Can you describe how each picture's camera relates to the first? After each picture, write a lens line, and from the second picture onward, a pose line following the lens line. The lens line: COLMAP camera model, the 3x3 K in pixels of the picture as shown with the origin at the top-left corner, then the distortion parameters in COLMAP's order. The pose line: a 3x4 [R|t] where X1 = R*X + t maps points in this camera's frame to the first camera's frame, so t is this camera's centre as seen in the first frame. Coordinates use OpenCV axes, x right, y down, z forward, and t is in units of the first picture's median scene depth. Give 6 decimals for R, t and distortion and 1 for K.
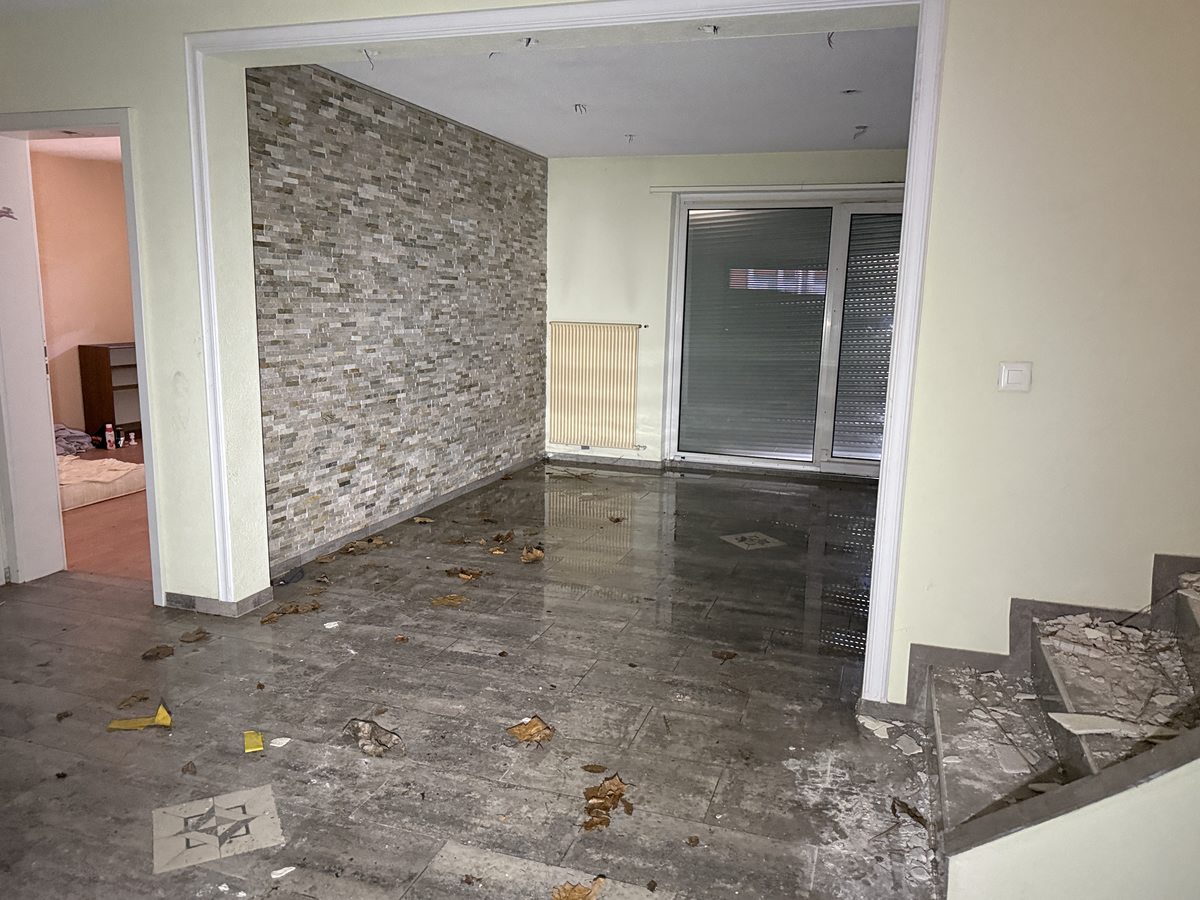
lens RADIAL K [[870.9, 0, 596.9], [0, 870.9, 451.3], [0, 0, 1]] dist [0.006069, -0.009822]
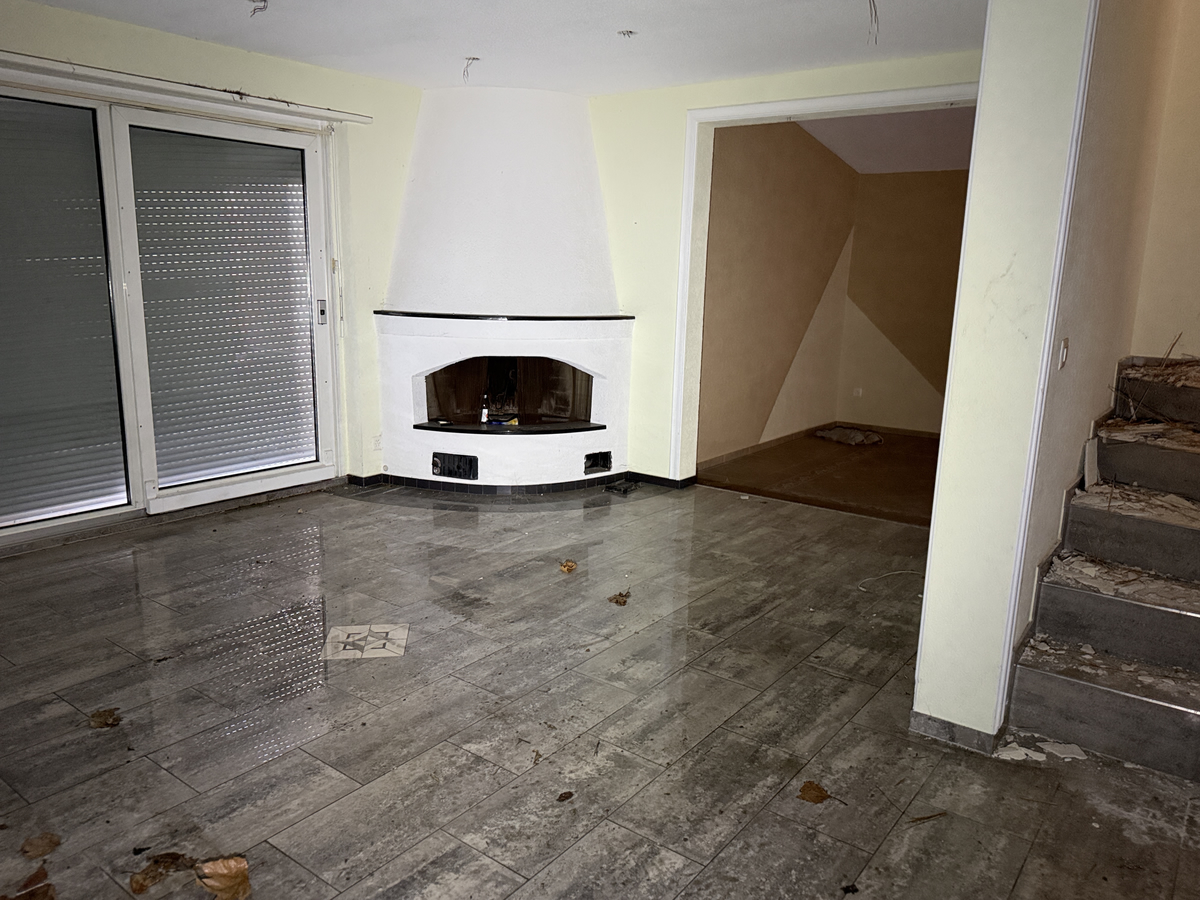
lens RADIAL K [[870.9, 0, 599.2], [0, 870.9, 450.4], [0, 0, 1]] dist [0.006069, -0.009822]
pose [[0.320044, -0.216696, 0.922288, -0.429990], [0.150136, 0.972790, 0.176463, -0.159635], [-0.935431, 0.081992, 0.343870, 0.770604]]
